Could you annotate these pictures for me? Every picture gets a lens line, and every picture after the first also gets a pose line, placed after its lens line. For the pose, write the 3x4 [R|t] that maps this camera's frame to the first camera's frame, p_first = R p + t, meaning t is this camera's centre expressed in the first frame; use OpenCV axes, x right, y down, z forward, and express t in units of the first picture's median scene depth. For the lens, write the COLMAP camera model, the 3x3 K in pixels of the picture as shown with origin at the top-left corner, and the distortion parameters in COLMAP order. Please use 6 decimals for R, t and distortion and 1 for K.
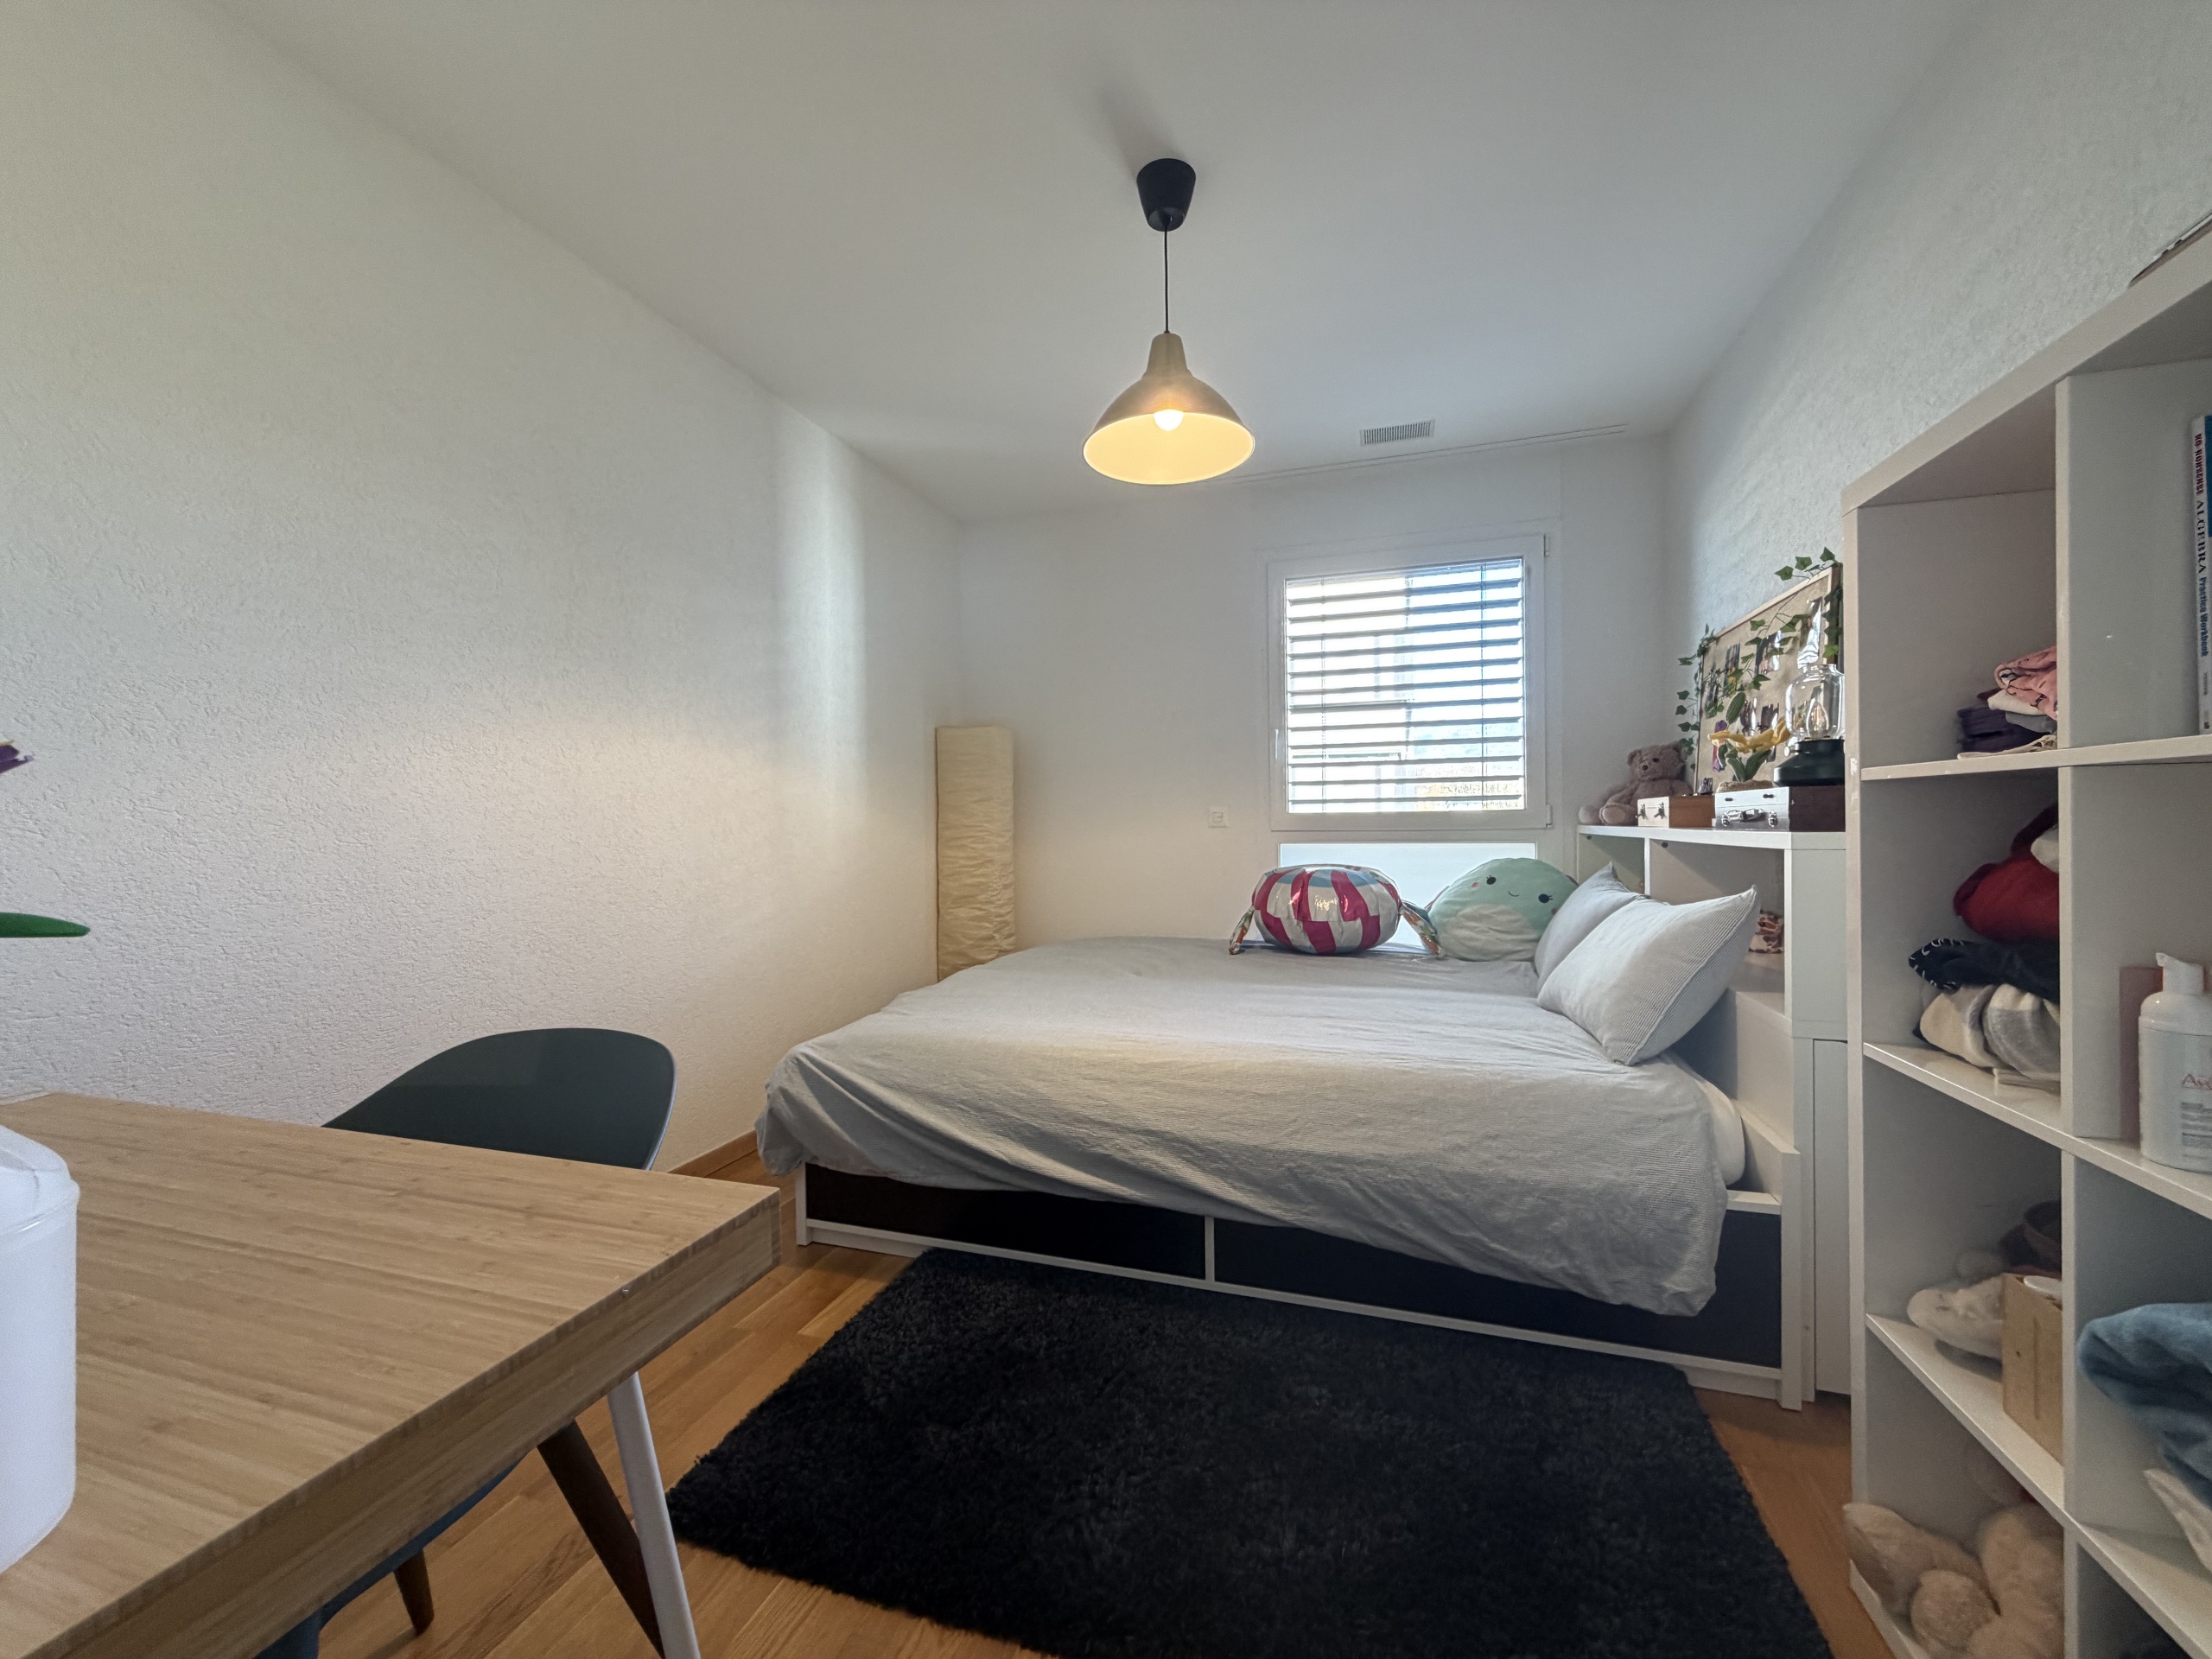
lens RADIAL K [[891.5, 0, 1102.3], [0, 891.5, 822.2], [0, 0, 1]] dist [0.000144, 0.000009]
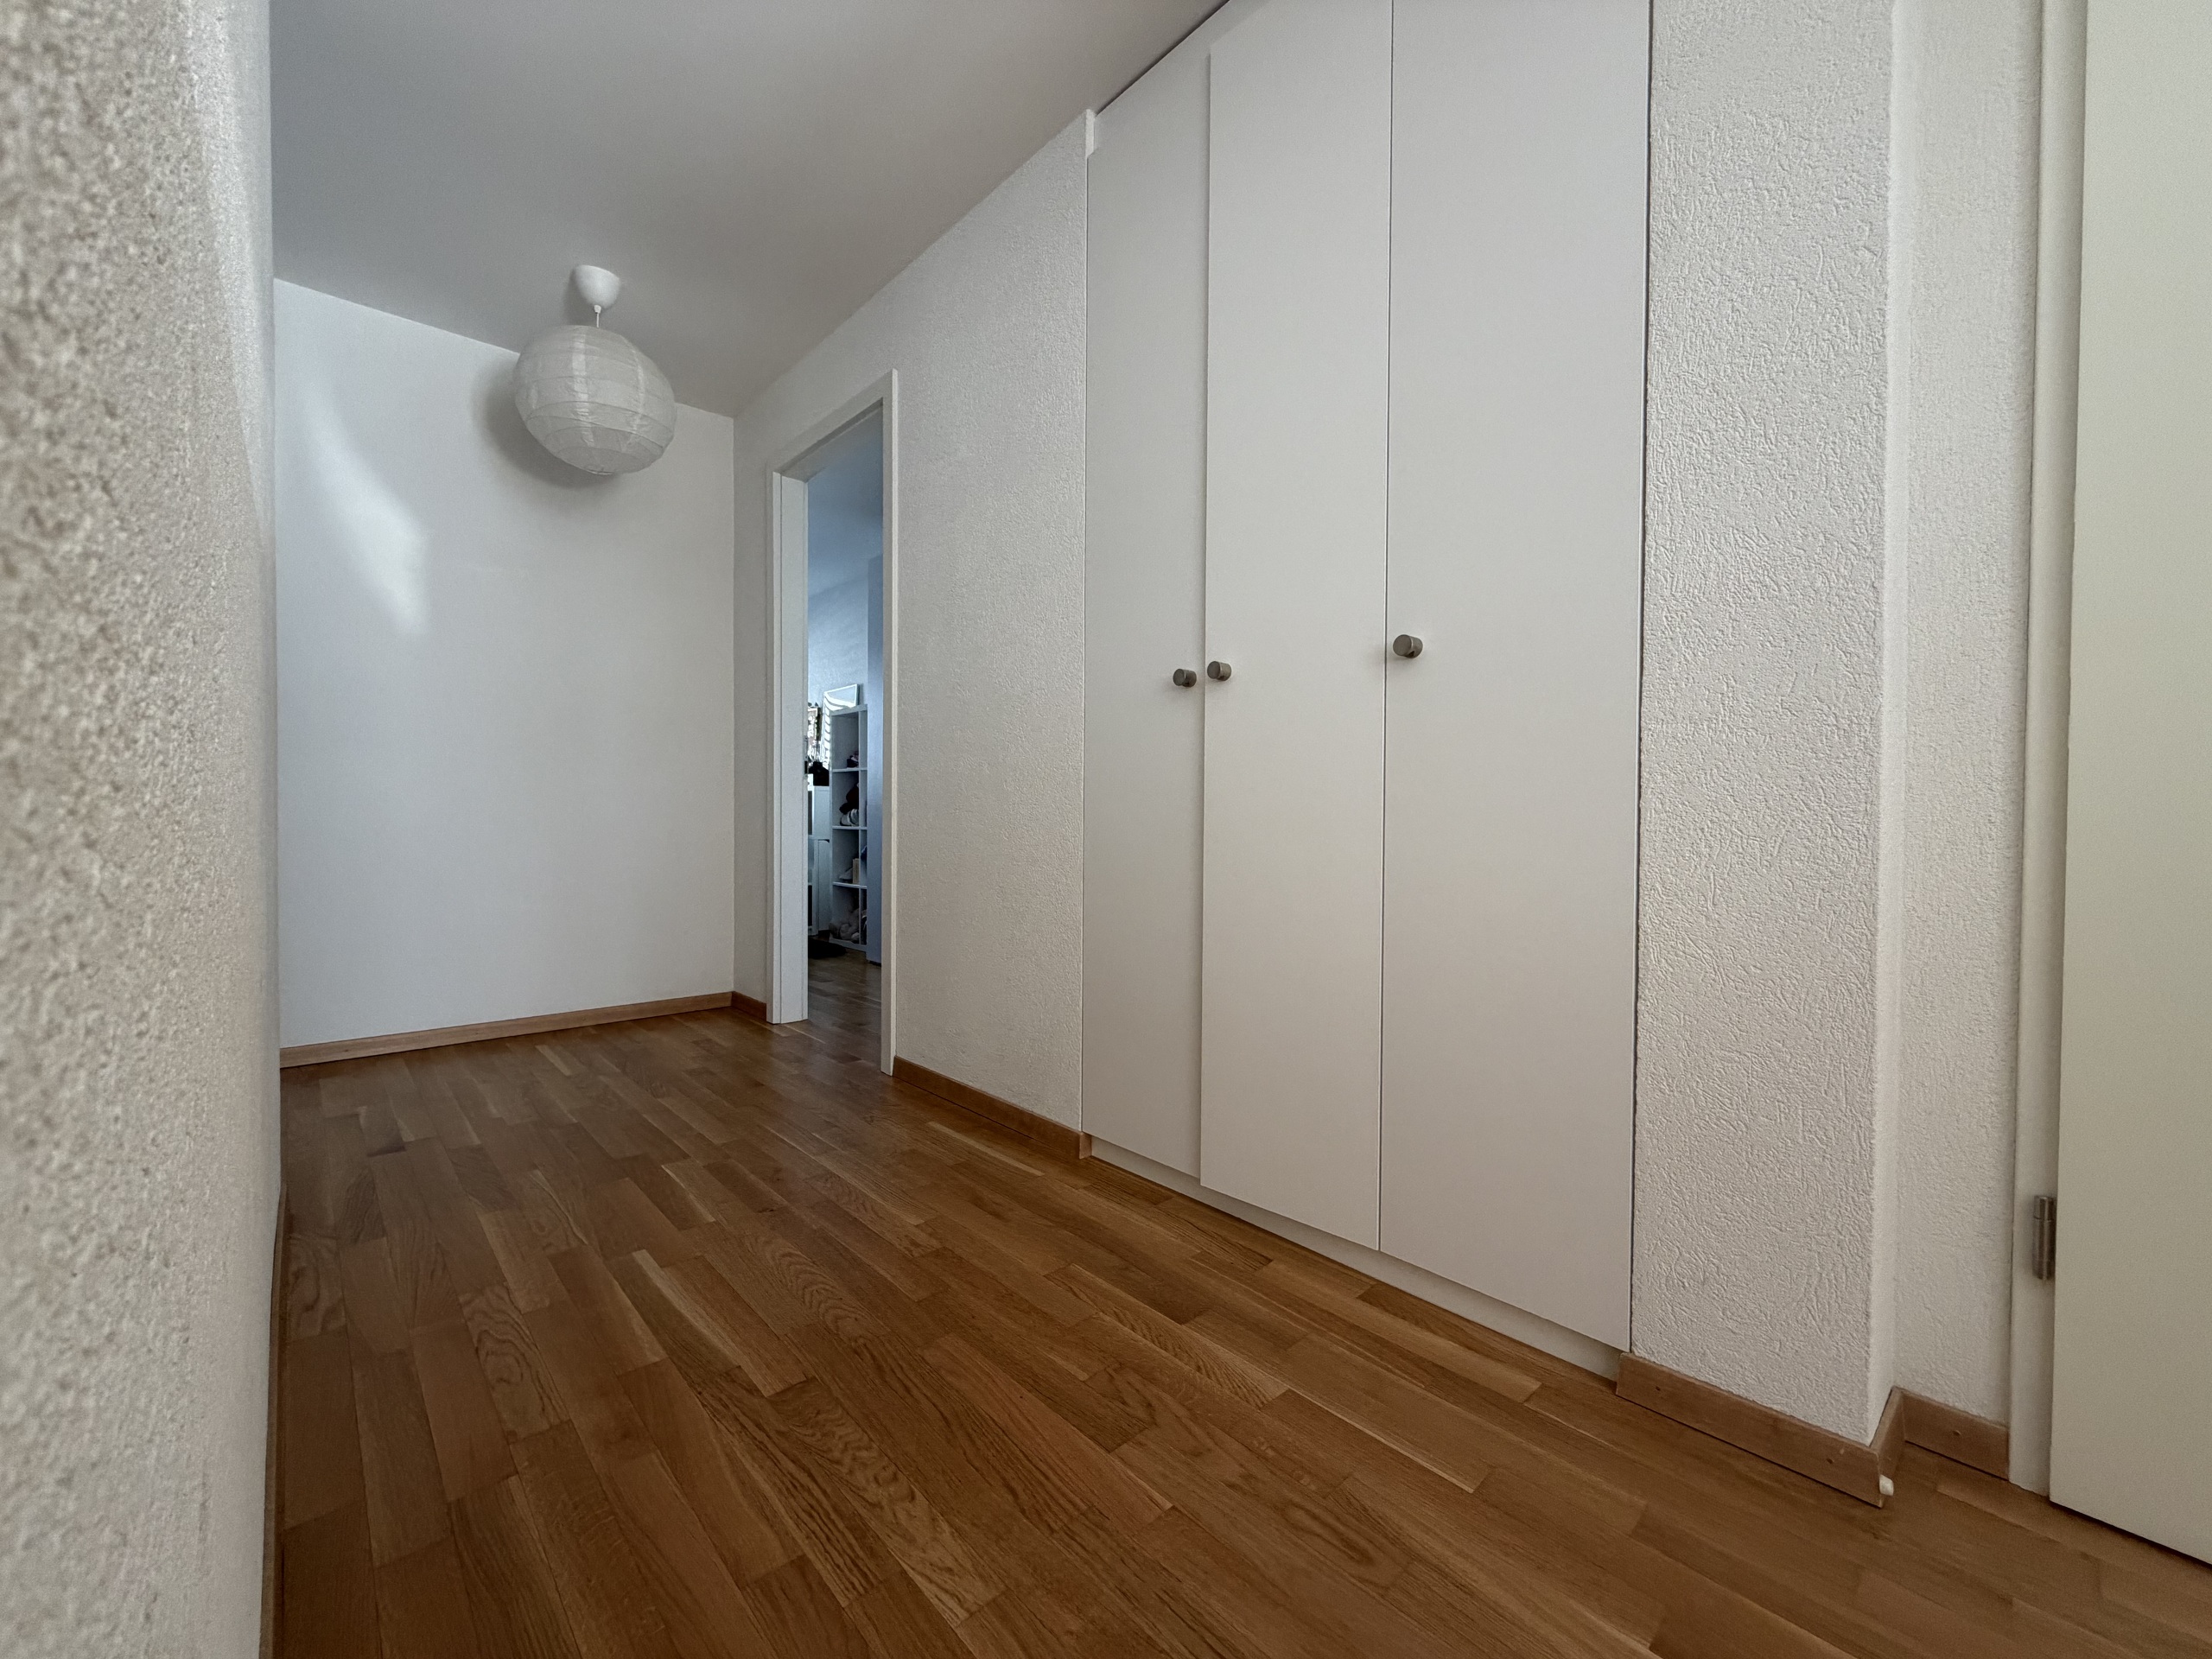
lens RADIAL K [[891.5, 0, 1104.4], [0, 891.5, 825.0], [0, 0, 1]] dist [0.000144, 0.000009]
pose [[0.497439, -0.010968, 0.867429, -2.898979], [0.001134, 0.999927, 0.011992, 0.195723], [-0.867498, -0.004981, 0.497416, -2.986821]]
